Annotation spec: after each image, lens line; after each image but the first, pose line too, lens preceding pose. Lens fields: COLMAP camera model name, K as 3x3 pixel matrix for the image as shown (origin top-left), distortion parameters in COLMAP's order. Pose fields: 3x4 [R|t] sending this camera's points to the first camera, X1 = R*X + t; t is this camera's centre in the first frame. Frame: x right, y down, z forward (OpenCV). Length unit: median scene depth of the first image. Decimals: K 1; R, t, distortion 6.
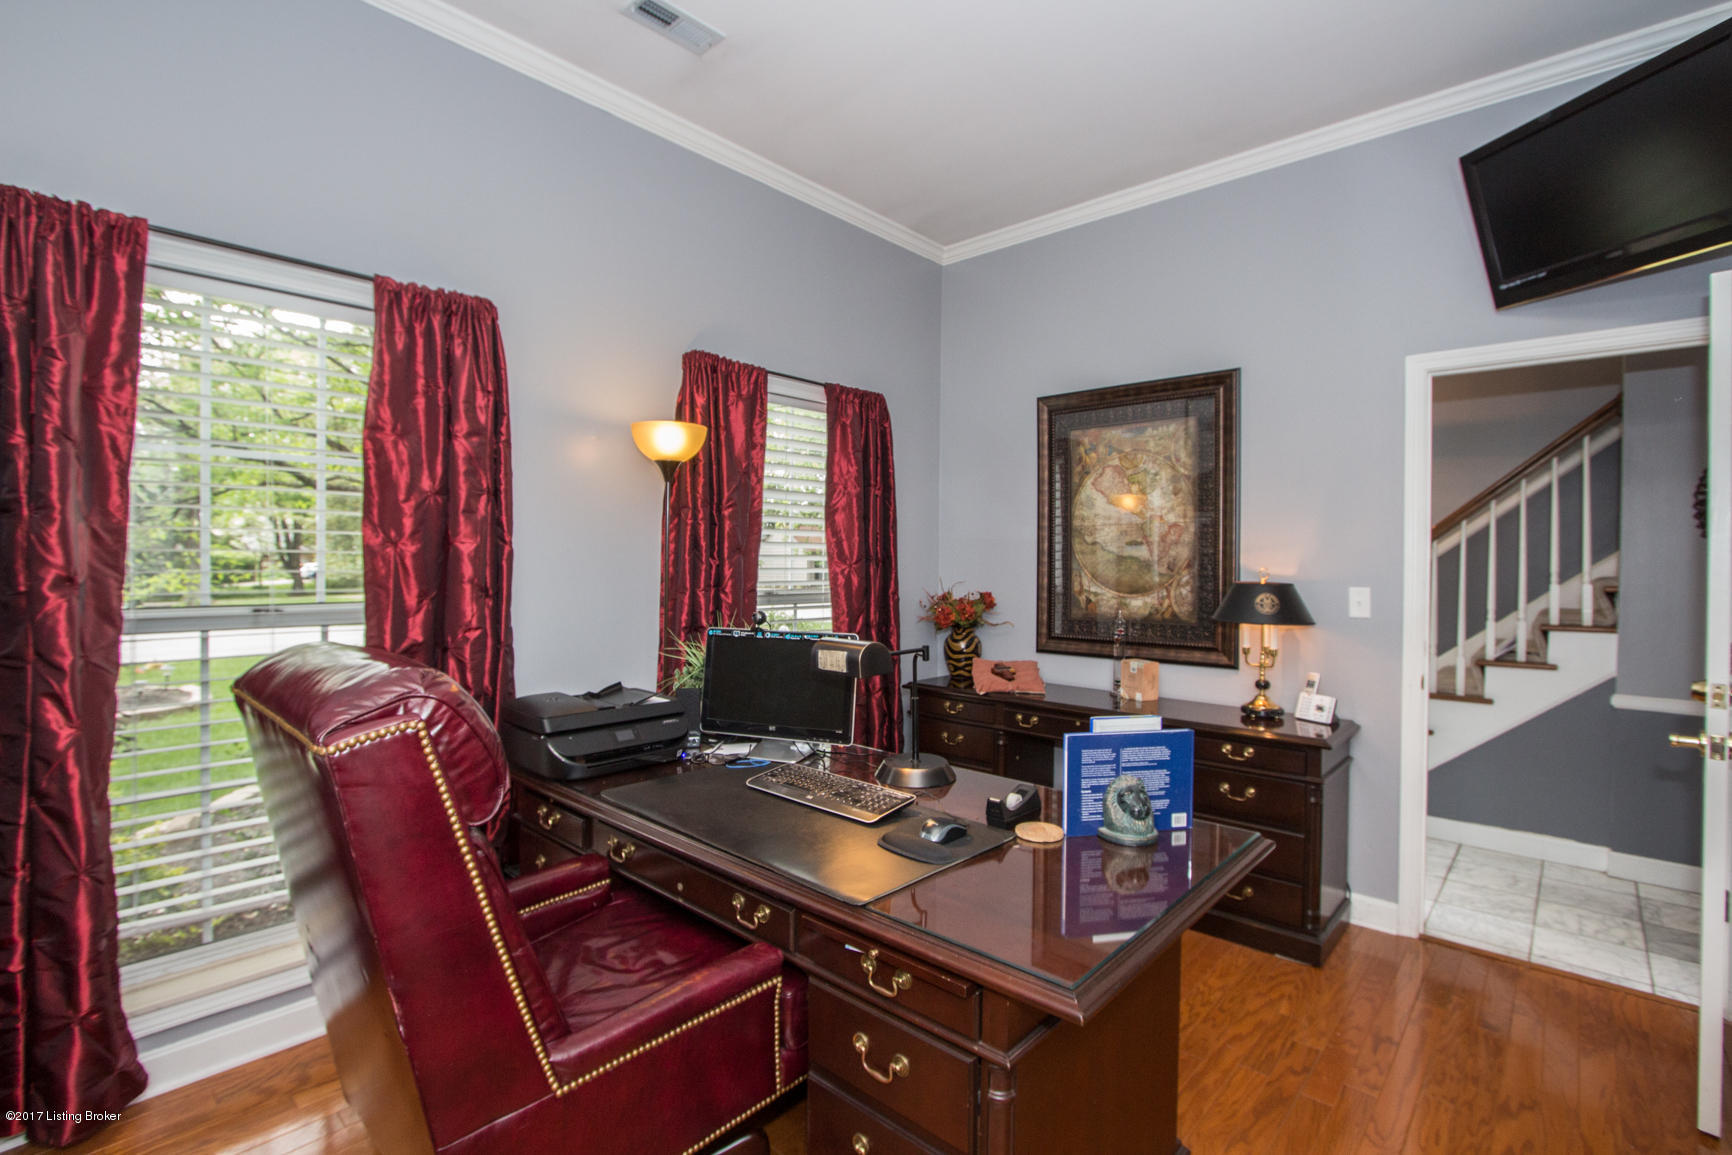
lens RADIAL K [[801.9, 0, 862.4], [0, 801.9, 574.5], [0, 0, 1]] dist [-0.021674, 0.003280]
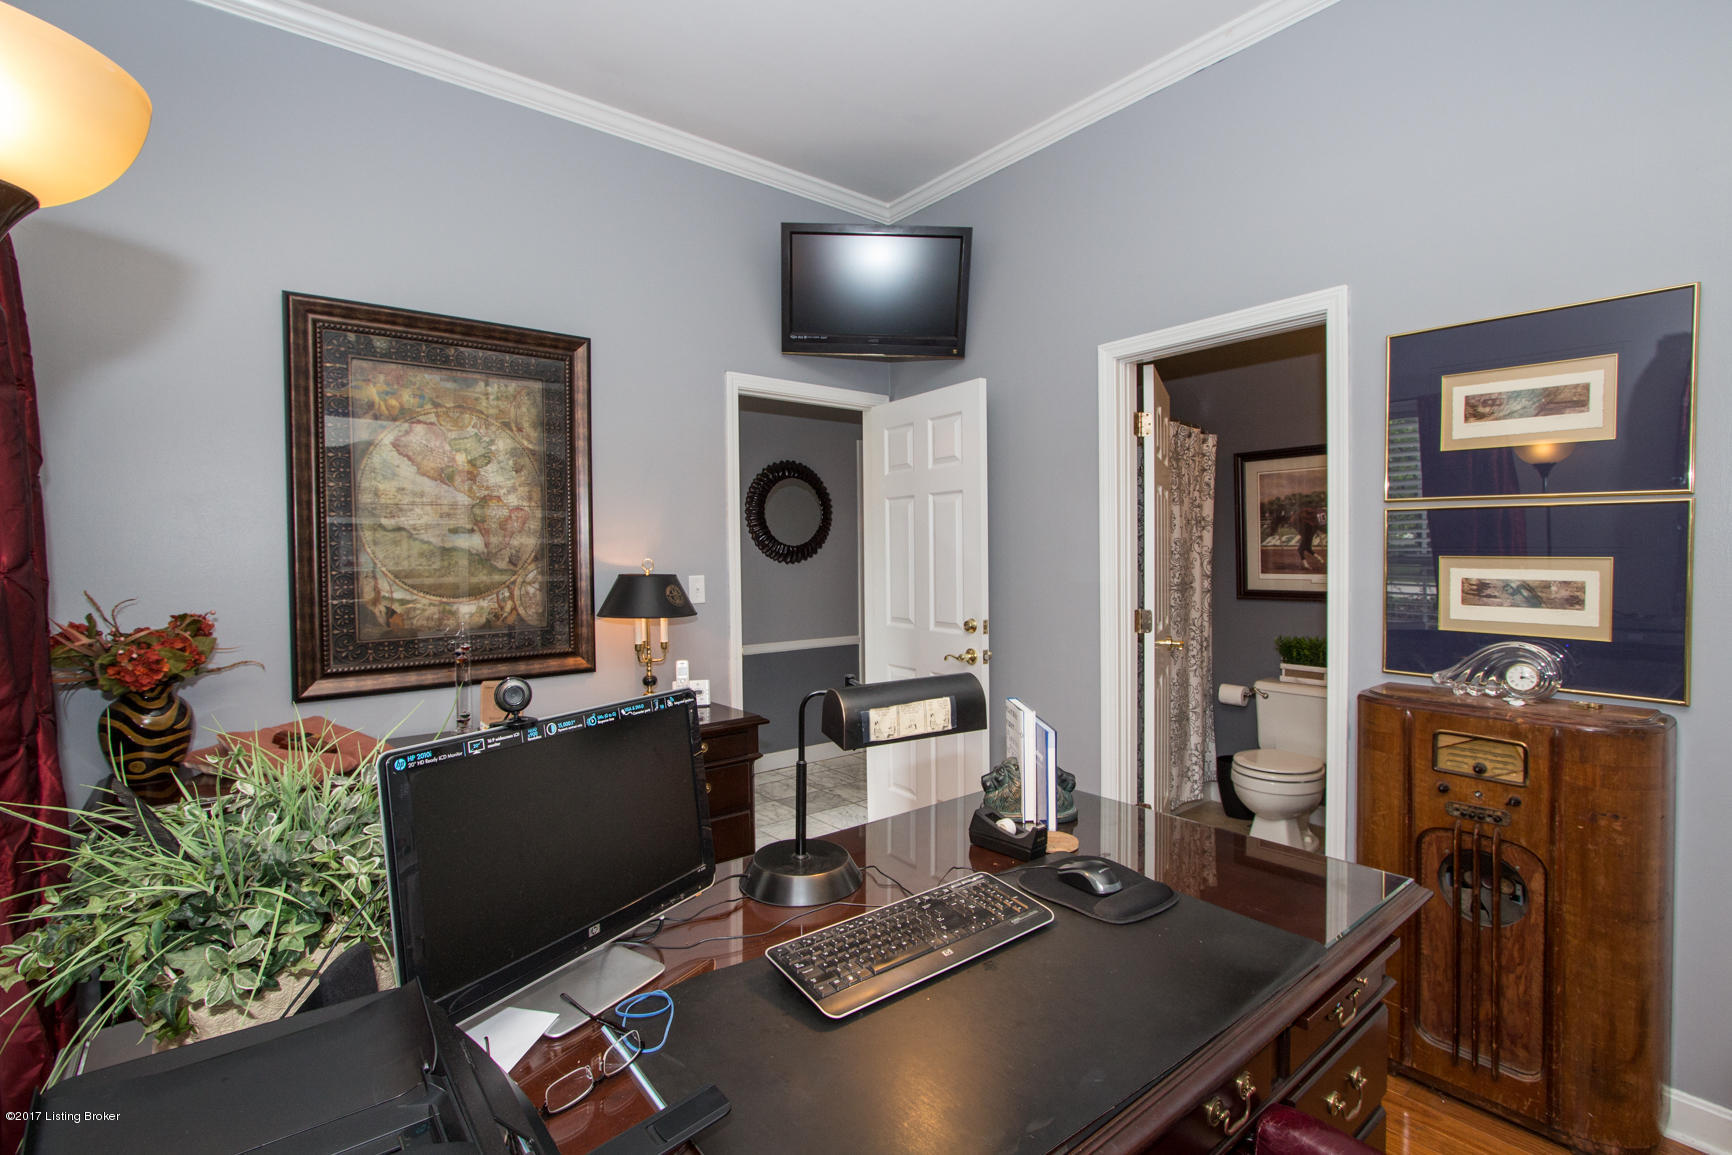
lens RADIAL K [[801.9, 0, 860.5], [0, 801.9, 569.0], [0, 0, 1]] dist [-0.021674, 0.003280]
pose [[0.156670, -0.030040, 0.987194, -0.358204], [0.026278, 0.999310, 0.026238, -0.013016], [-0.987301, 0.021831, 0.157351, 0.527431]]
